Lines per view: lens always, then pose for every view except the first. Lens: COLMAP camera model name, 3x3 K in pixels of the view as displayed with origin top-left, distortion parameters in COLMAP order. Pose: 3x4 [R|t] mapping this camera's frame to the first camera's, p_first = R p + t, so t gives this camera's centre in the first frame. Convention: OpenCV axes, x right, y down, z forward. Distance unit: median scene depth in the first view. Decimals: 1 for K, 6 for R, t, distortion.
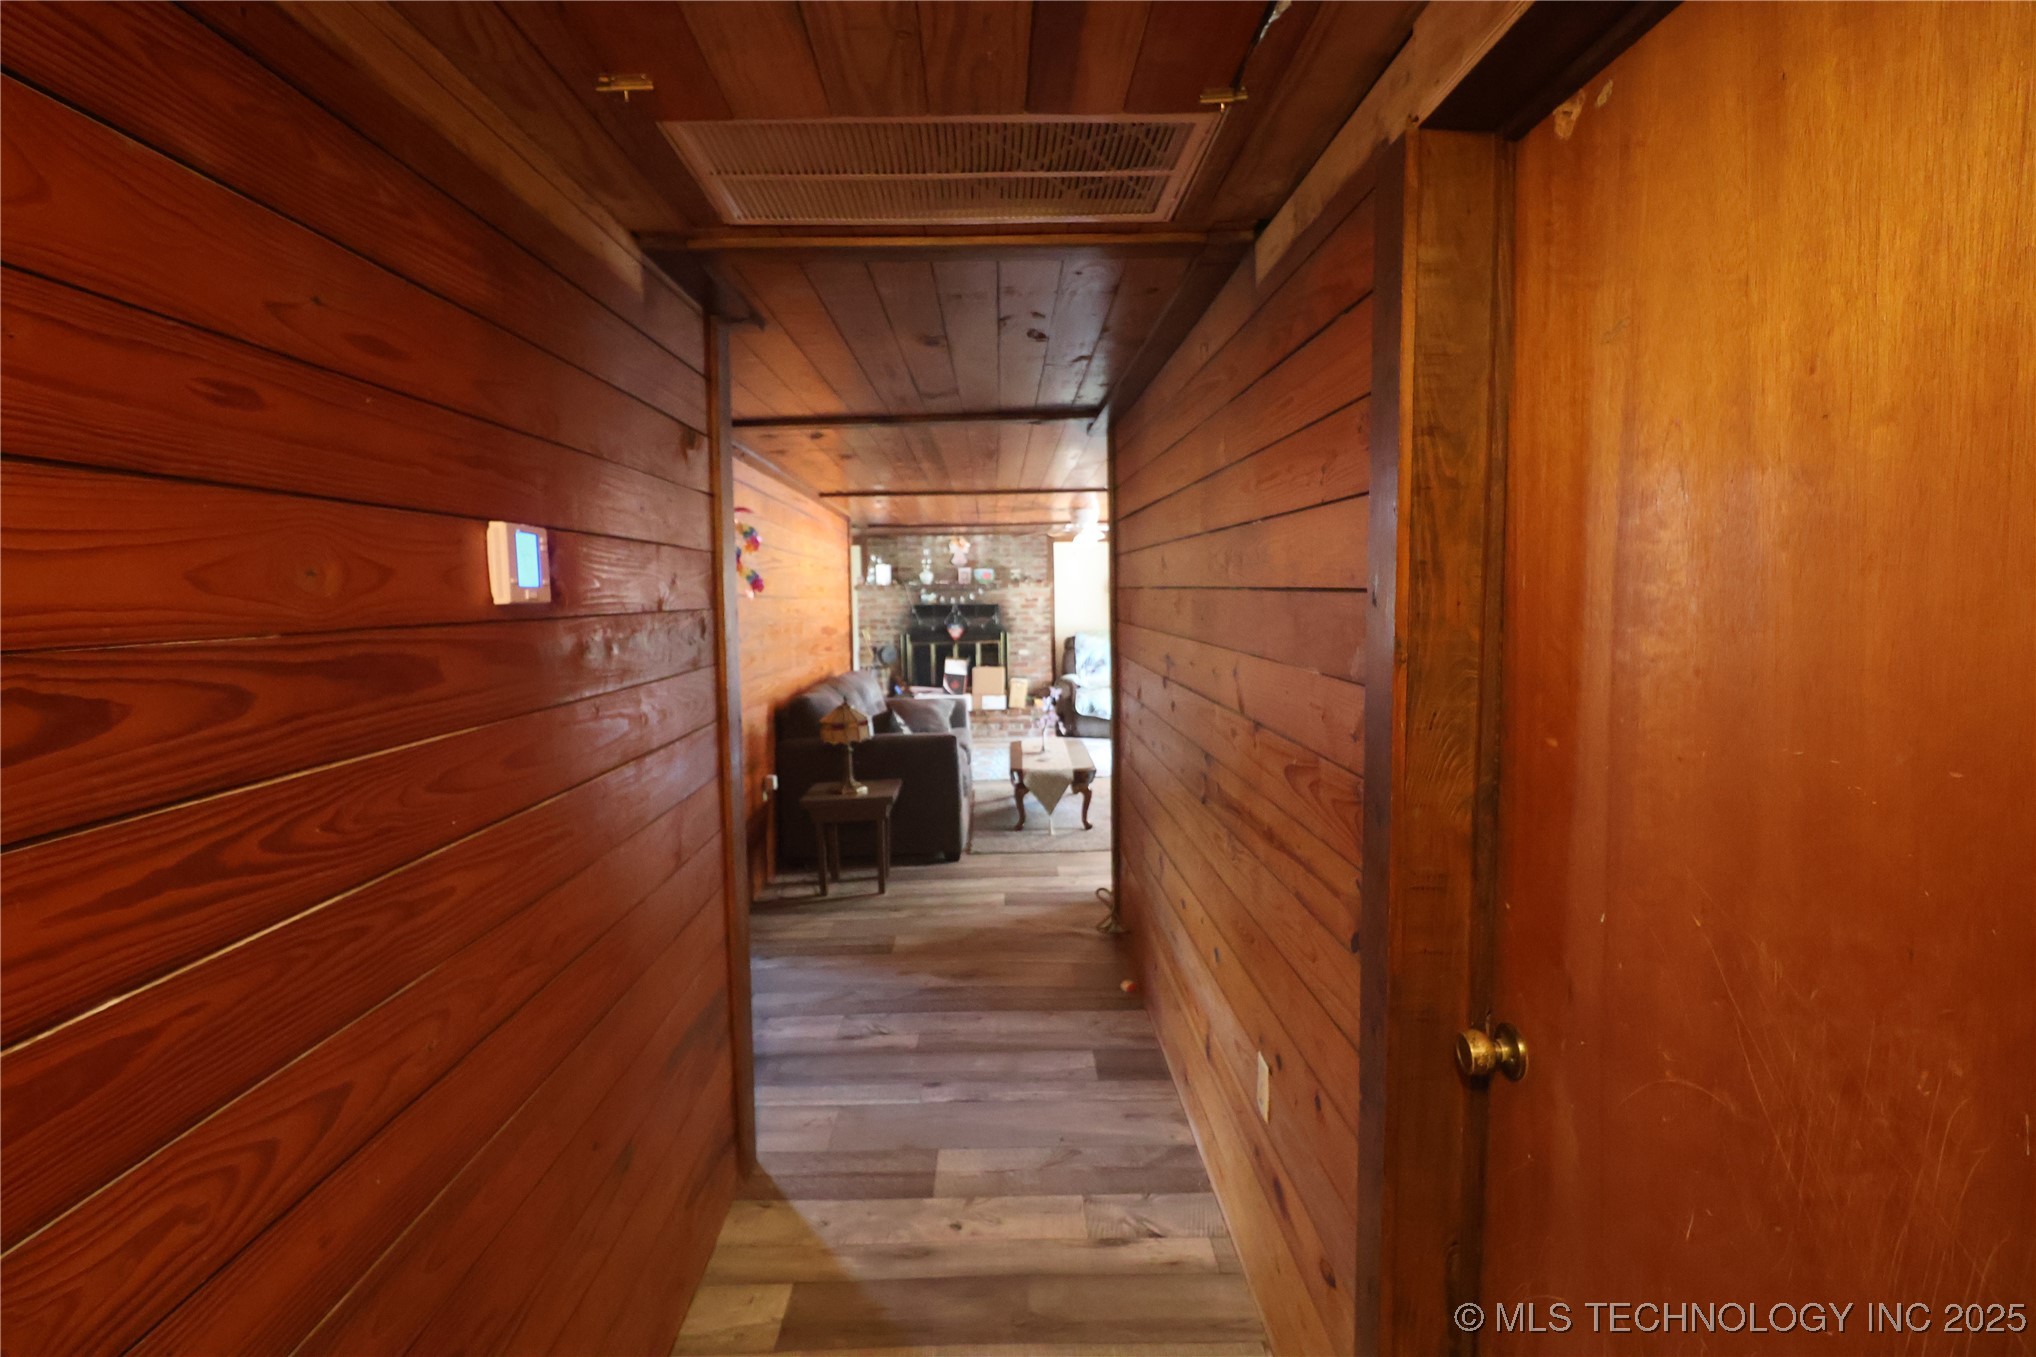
lens RADIAL K [[939.7, 0, 1007.7], [0, 939.7, 671.8], [0, 0, 1]] dist [0.000285, -0.013921]
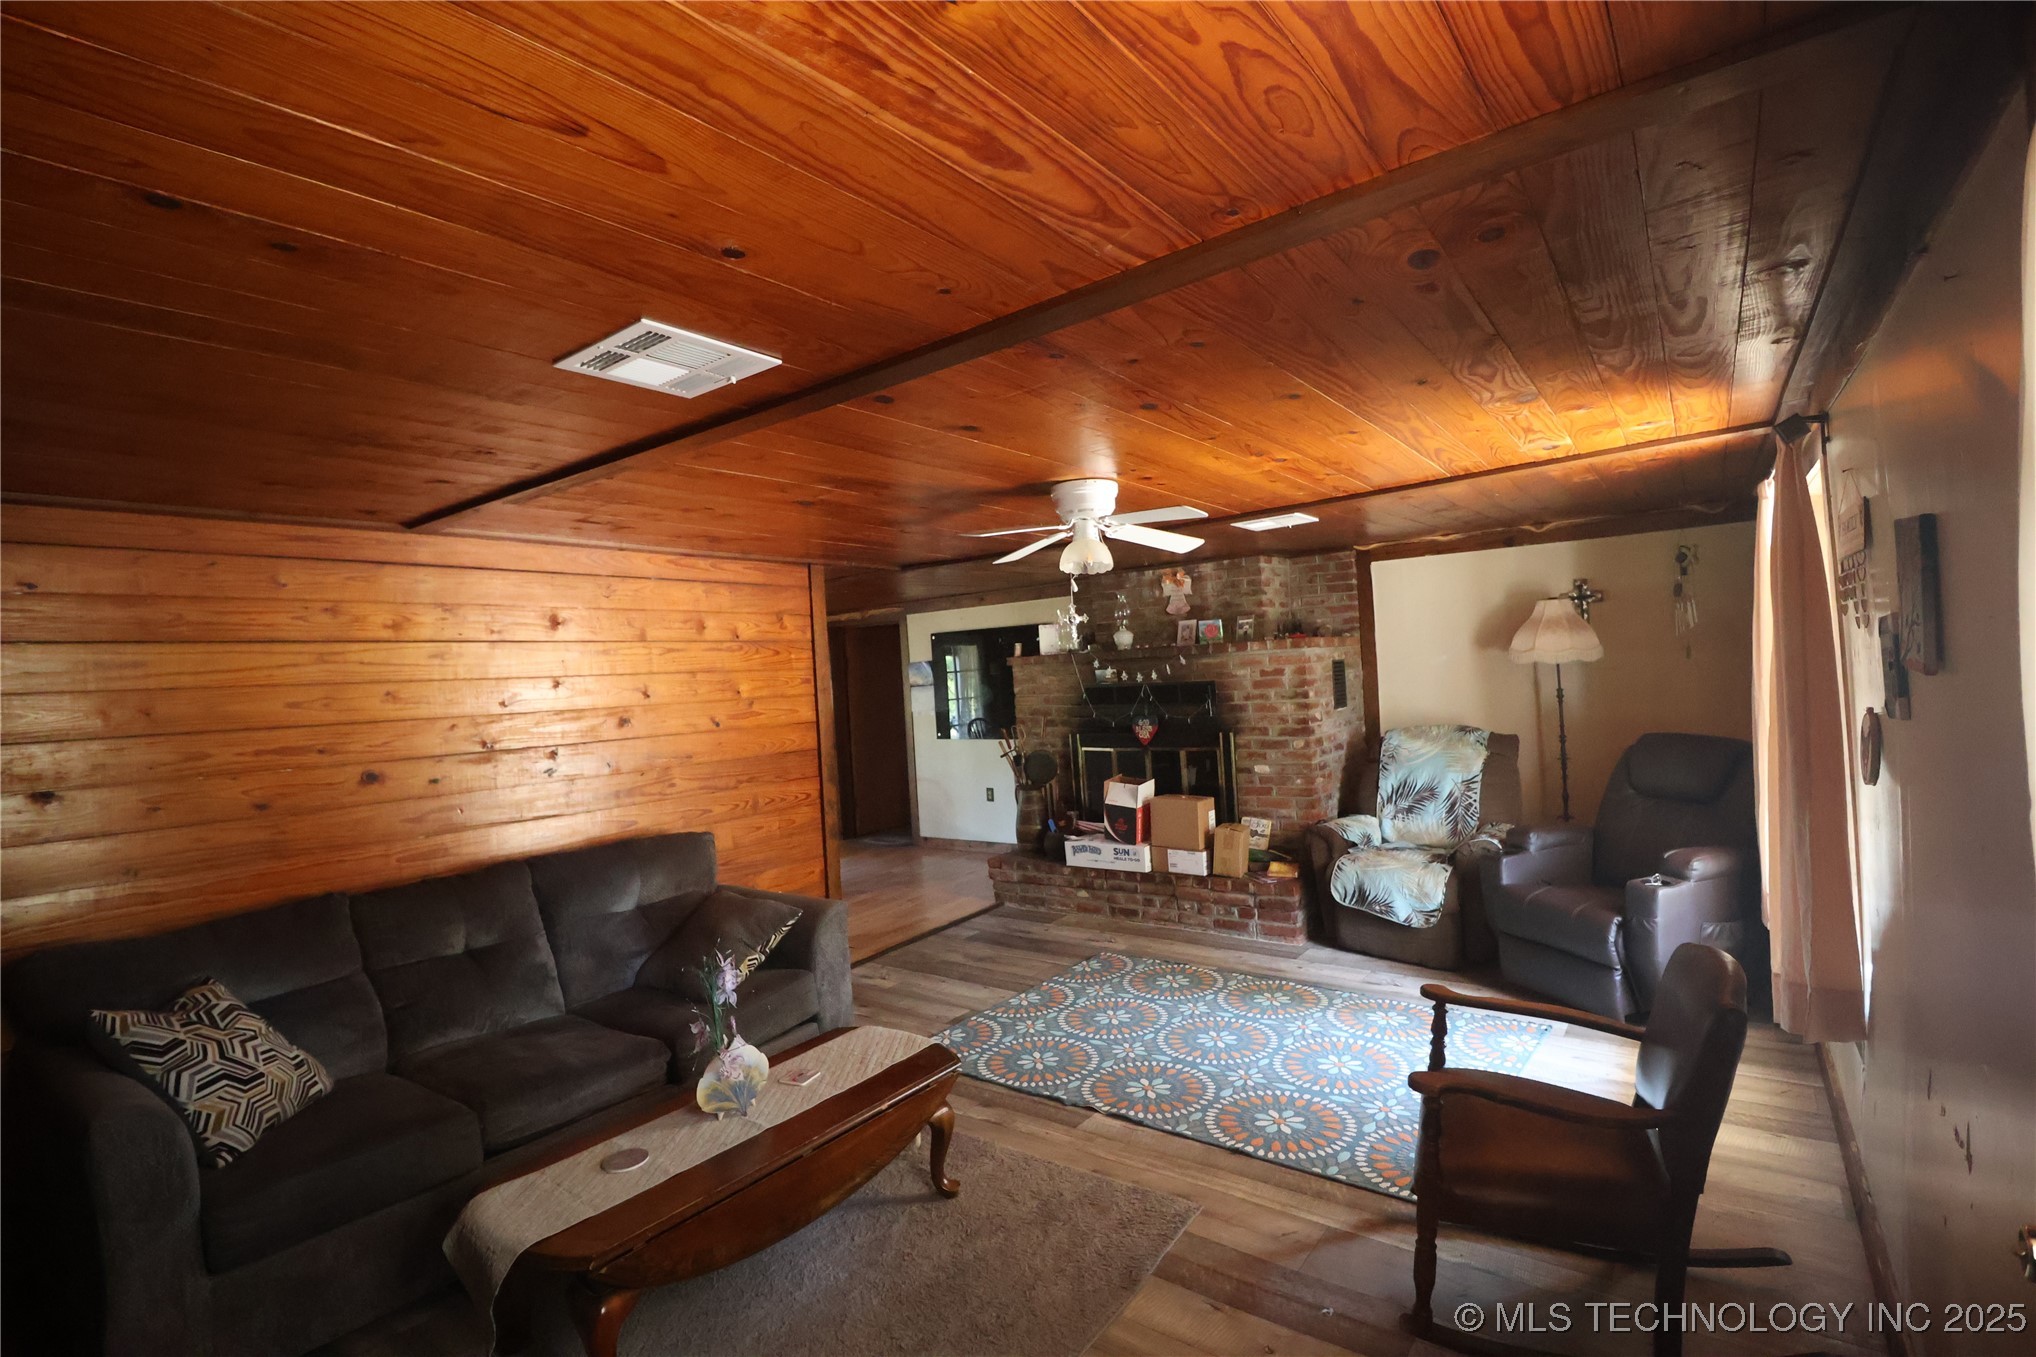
lens RADIAL K [[939.7, 0, 1007.7], [0, 939.7, 671.8], [0, 0, 1]] dist [0.000285, -0.013921]
pose [[0.784889, -0.029585, -0.618930, 0.240110], [-0.002553, 0.998697, -0.050976, -0.049068], [0.619631, 0.041590, 0.783790, 0.485389]]
